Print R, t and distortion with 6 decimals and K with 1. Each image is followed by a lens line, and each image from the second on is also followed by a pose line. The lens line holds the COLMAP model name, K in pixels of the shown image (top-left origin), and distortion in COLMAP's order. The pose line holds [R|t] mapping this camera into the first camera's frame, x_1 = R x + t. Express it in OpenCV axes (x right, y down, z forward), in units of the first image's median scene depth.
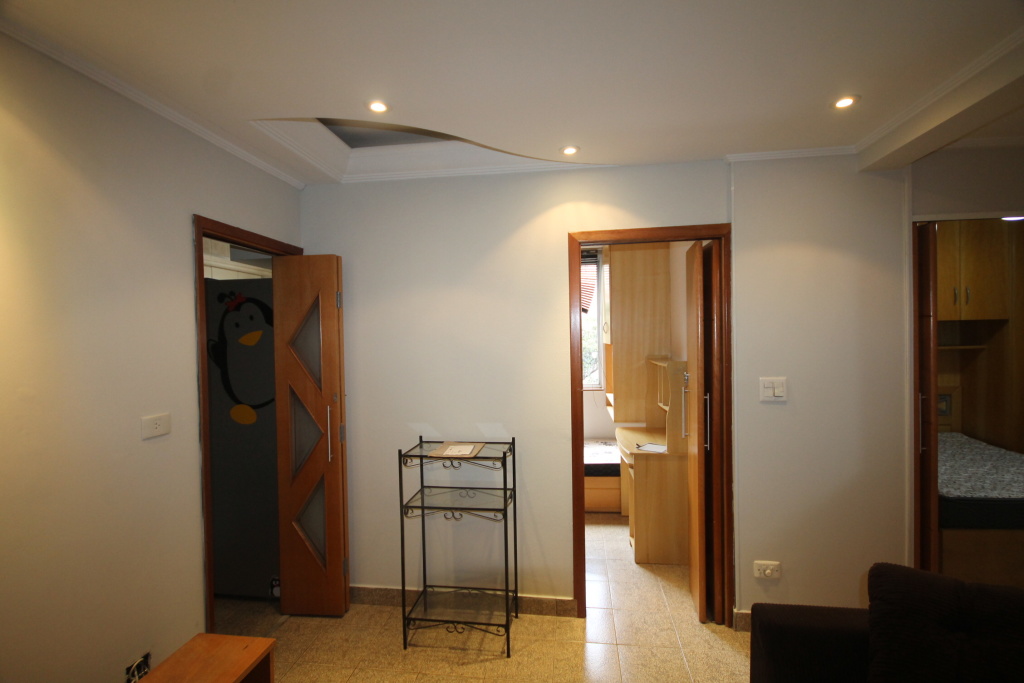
lens RADIAL K [[481.7, 0, 512.5], [0, 481.7, 343.5], [0, 0, 1]] dist [0.005910, -0.006557]
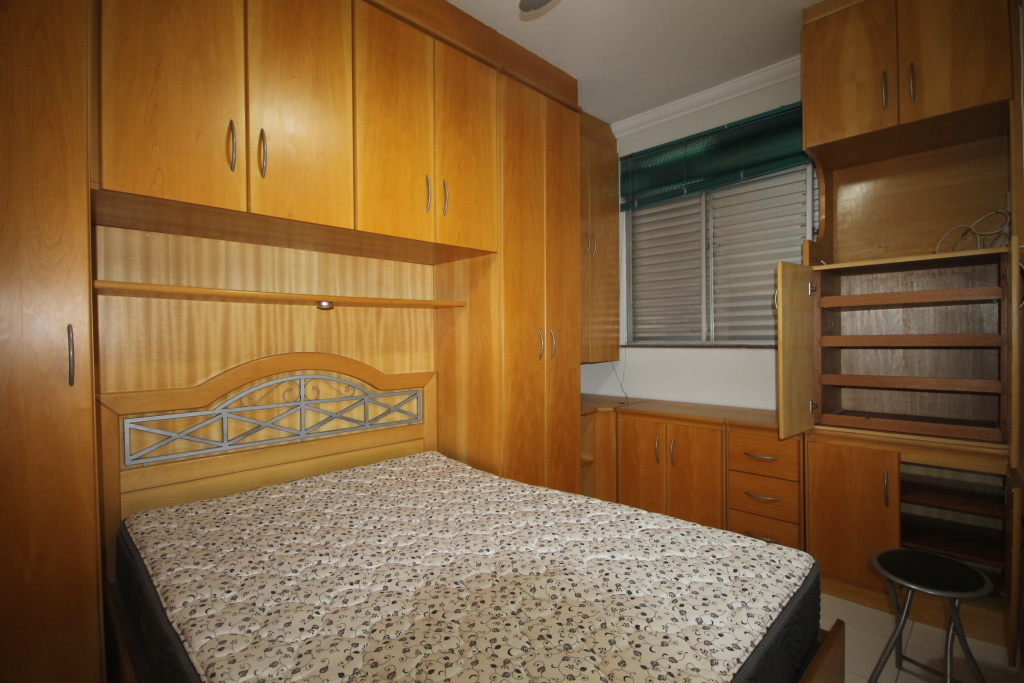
lens RADIAL K [[481.7, 0, 512.5], [0, 481.7, 343.5], [0, 0, 1]] dist [0.005910, -0.006557]
pose [[0.601428, 0.000401, 0.798927, 0.502470], [0.010138, 0.999916, -0.008134, 0.057900], [-0.798863, 0.012991, 0.601373, 0.555832]]
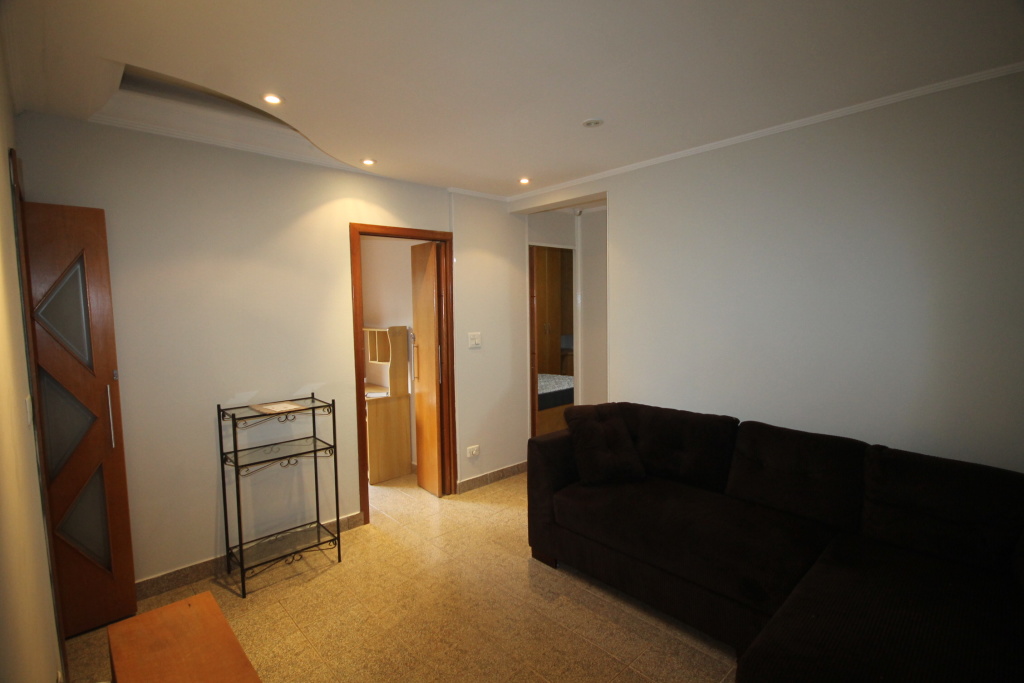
lens RADIAL K [[481.7, 0, 512.5], [0, 481.7, 343.5], [0, 0, 1]] dist [0.005910, -0.006557]
pose [[0.633188, -0.053245, 0.772165, -0.612655], [0.014665, 0.998277, 0.056812, 0.016342], [-0.773859, -0.024649, 0.632877, -0.118997]]
